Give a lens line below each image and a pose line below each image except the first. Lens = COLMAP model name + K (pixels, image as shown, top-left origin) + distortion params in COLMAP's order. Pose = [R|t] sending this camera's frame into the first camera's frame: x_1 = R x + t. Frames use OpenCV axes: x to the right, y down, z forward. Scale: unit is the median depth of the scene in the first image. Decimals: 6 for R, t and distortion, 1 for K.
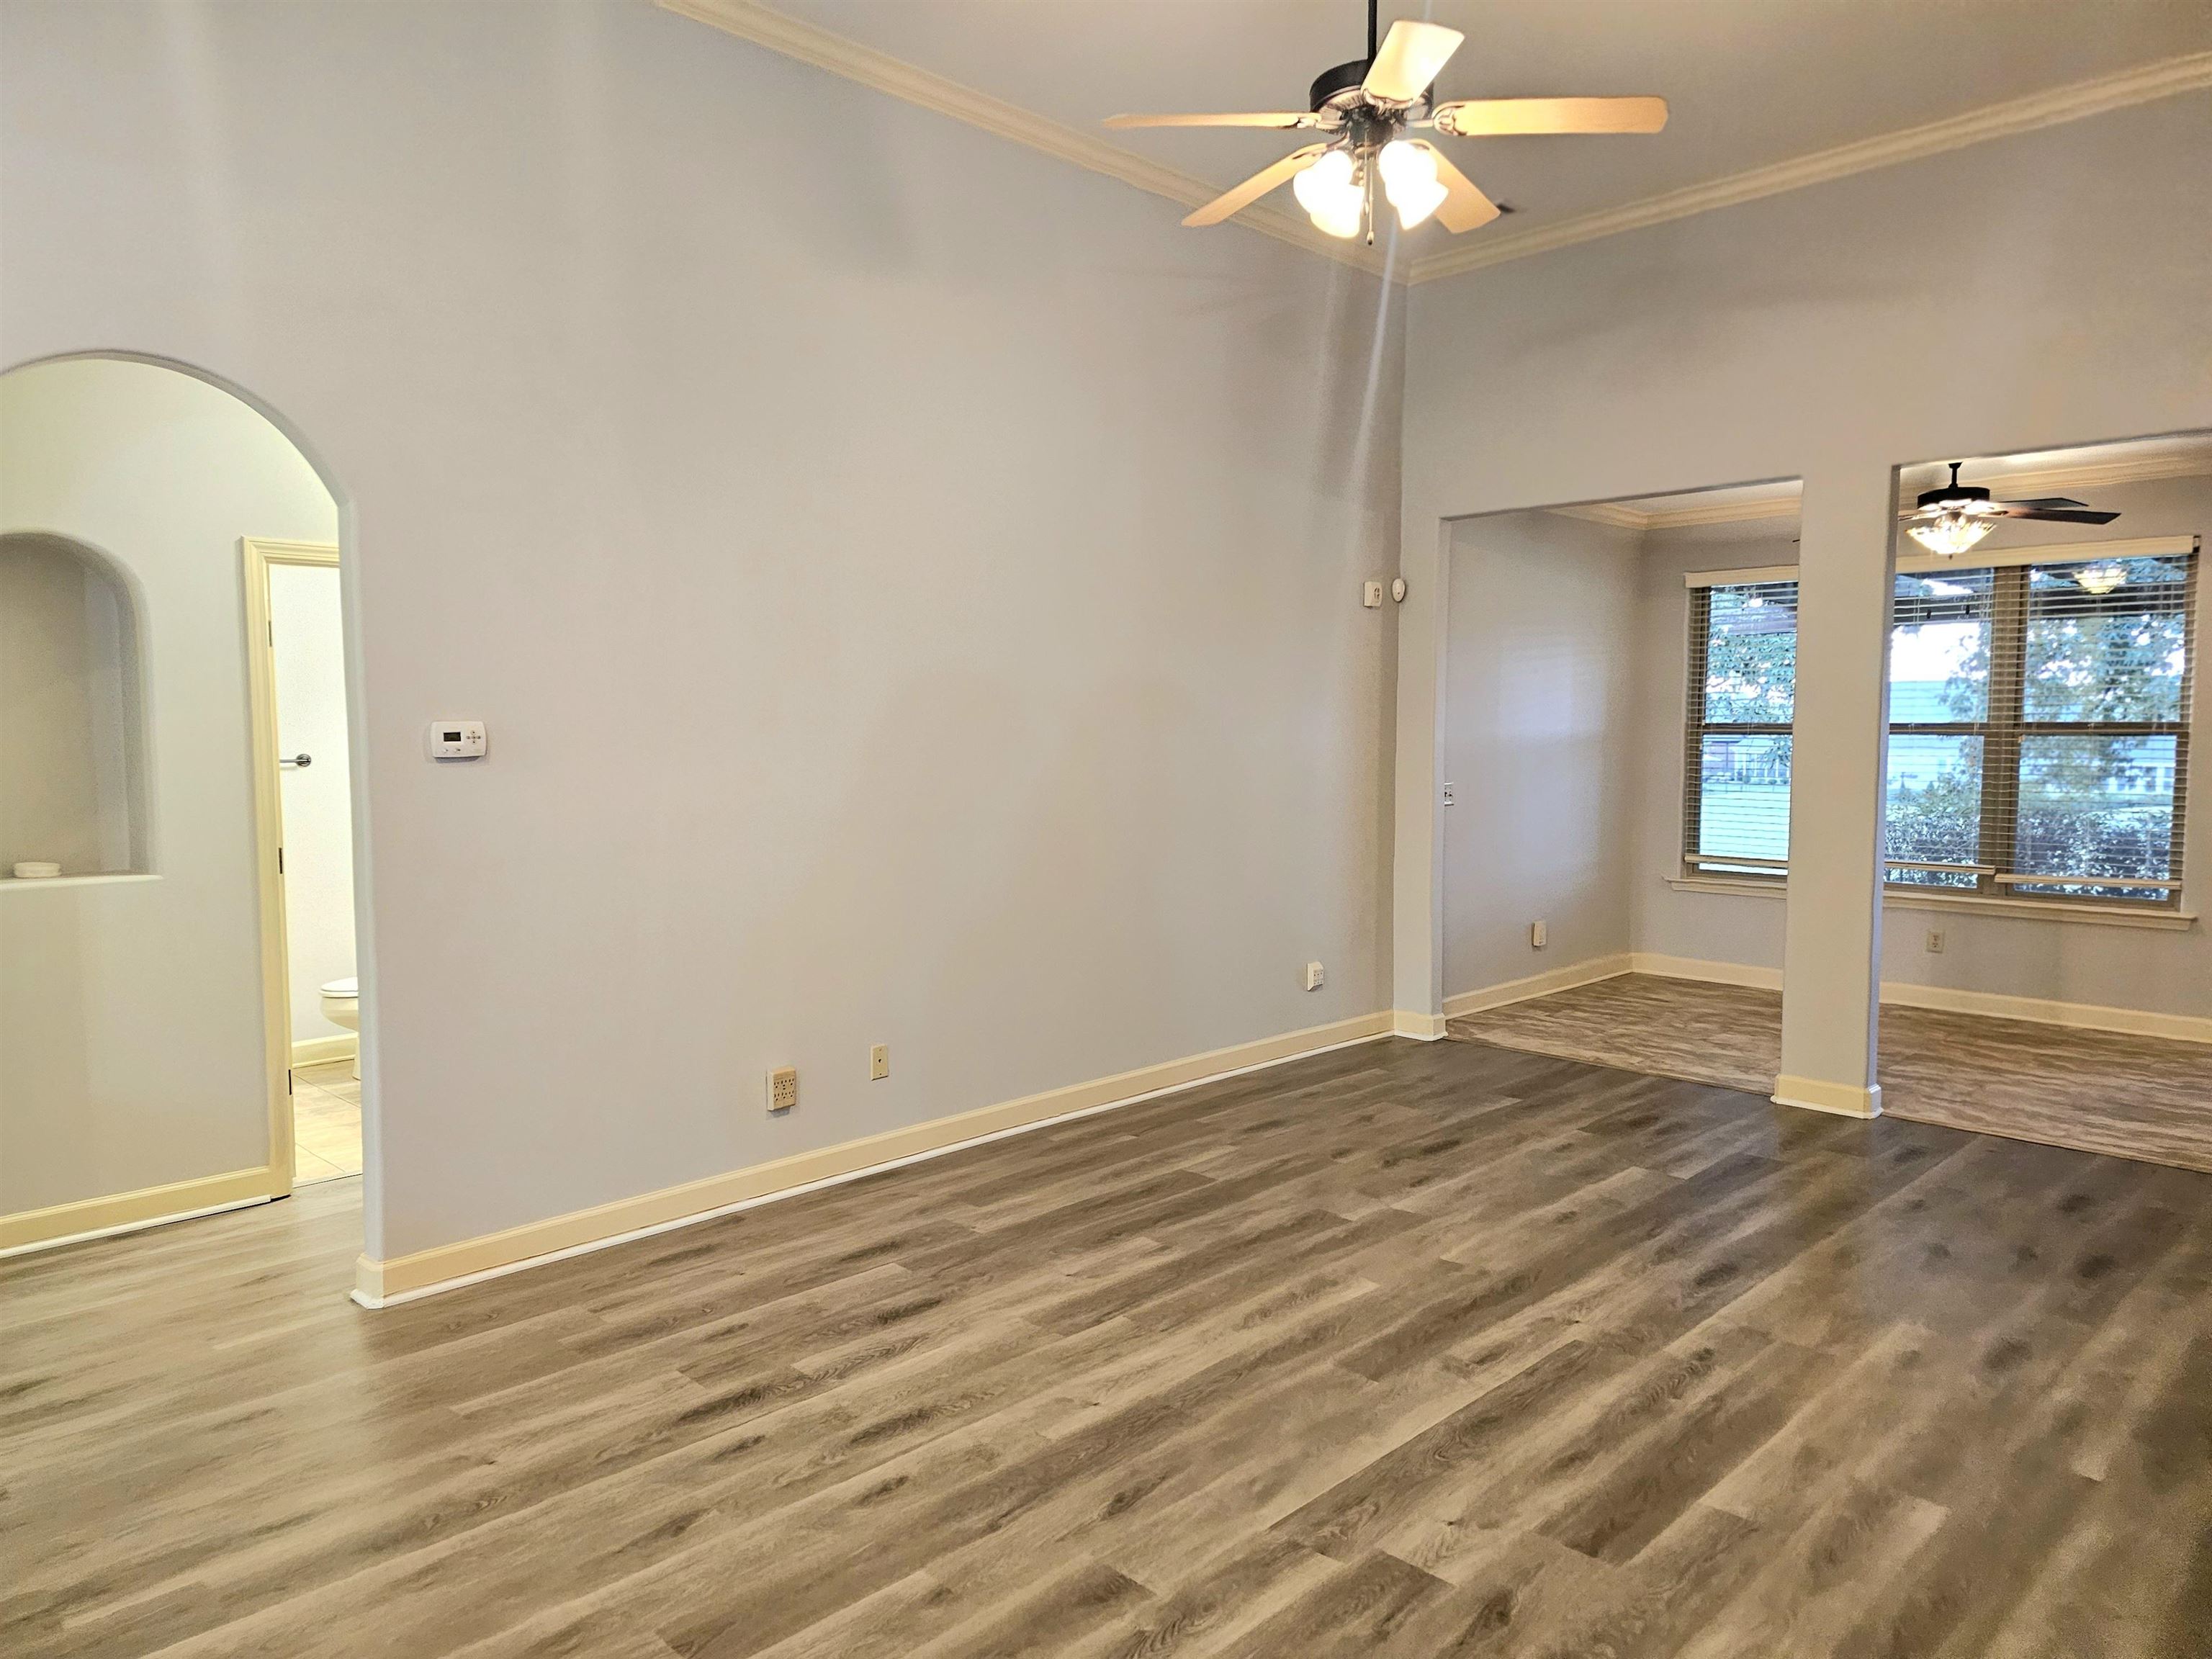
lens RADIAL K [[1483.3, 0, 1119.9], [0, 1483.3, 833.4], [0, 0, 1]] dist [0.073778, -0.060900]
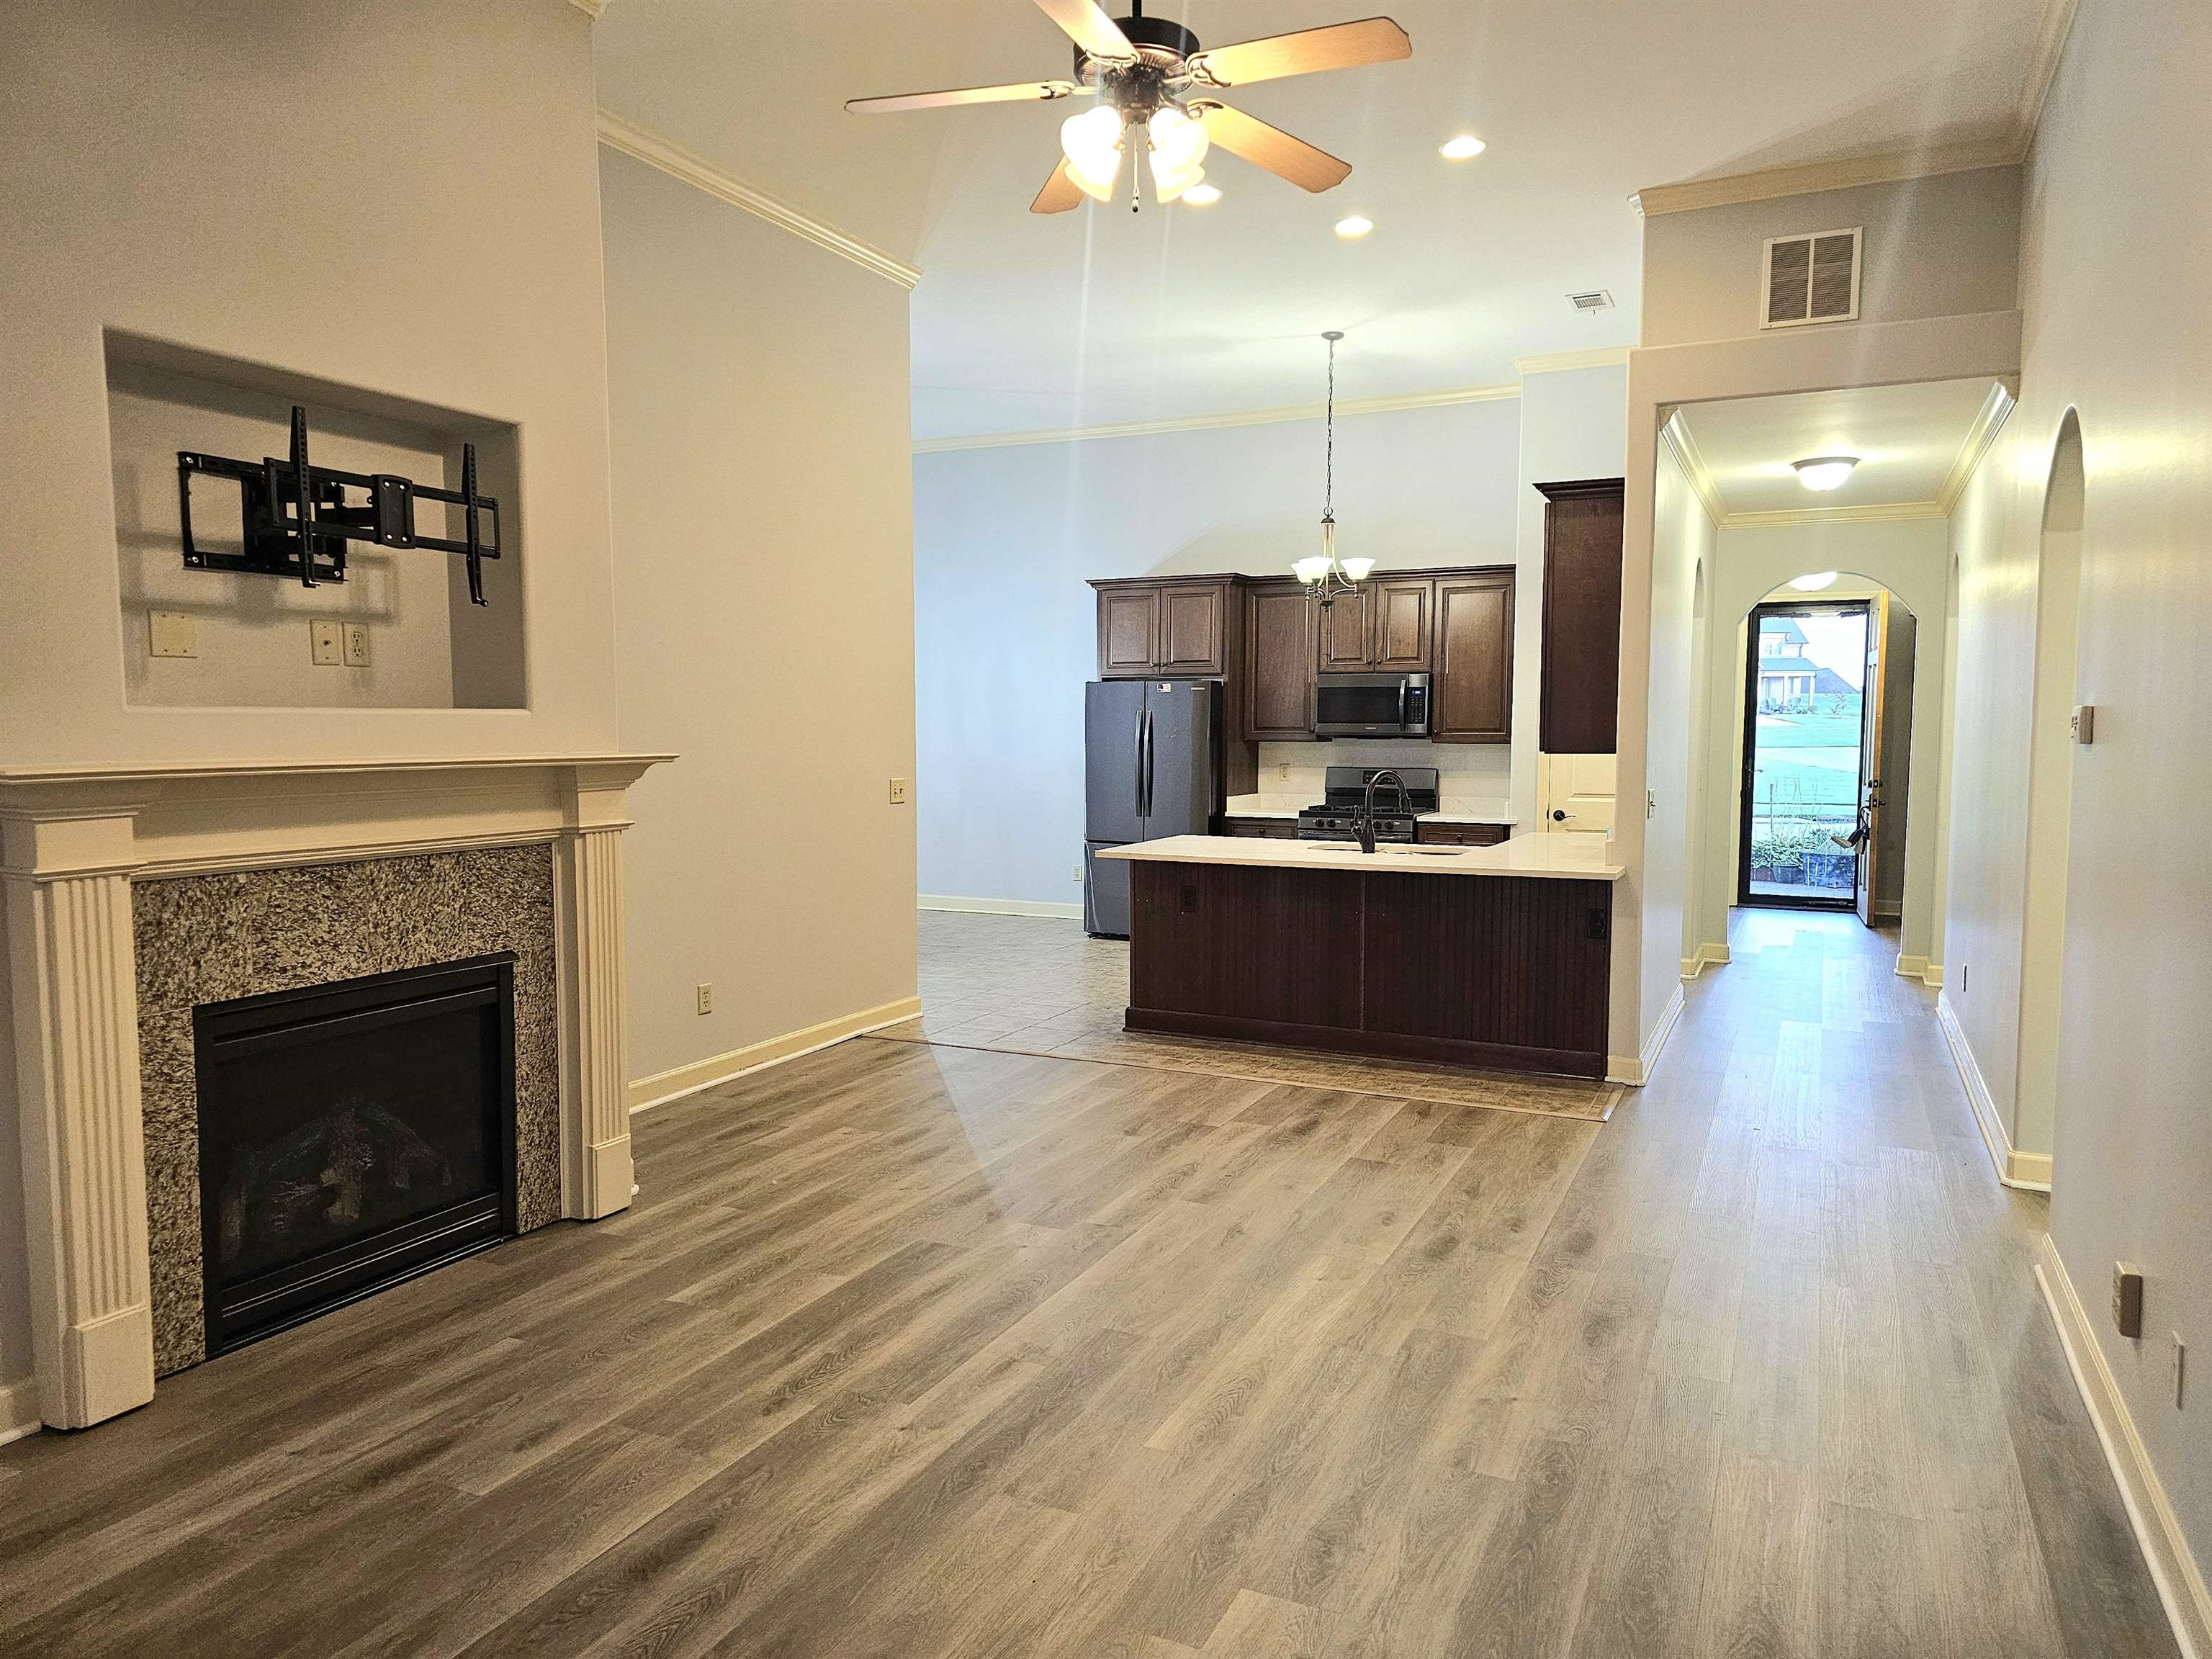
lens RADIAL K [[1483.3, 0, 1119.9], [0, 1483.3, 833.4], [0, 0, 1]] dist [0.073778, -0.060900]
pose [[-0.944059, 0.027577, -0.328622, 0.434237], [-0.022312, 0.988873, 0.147082, -0.120628], [0.329022, 0.146186, -0.932939, 1.687941]]
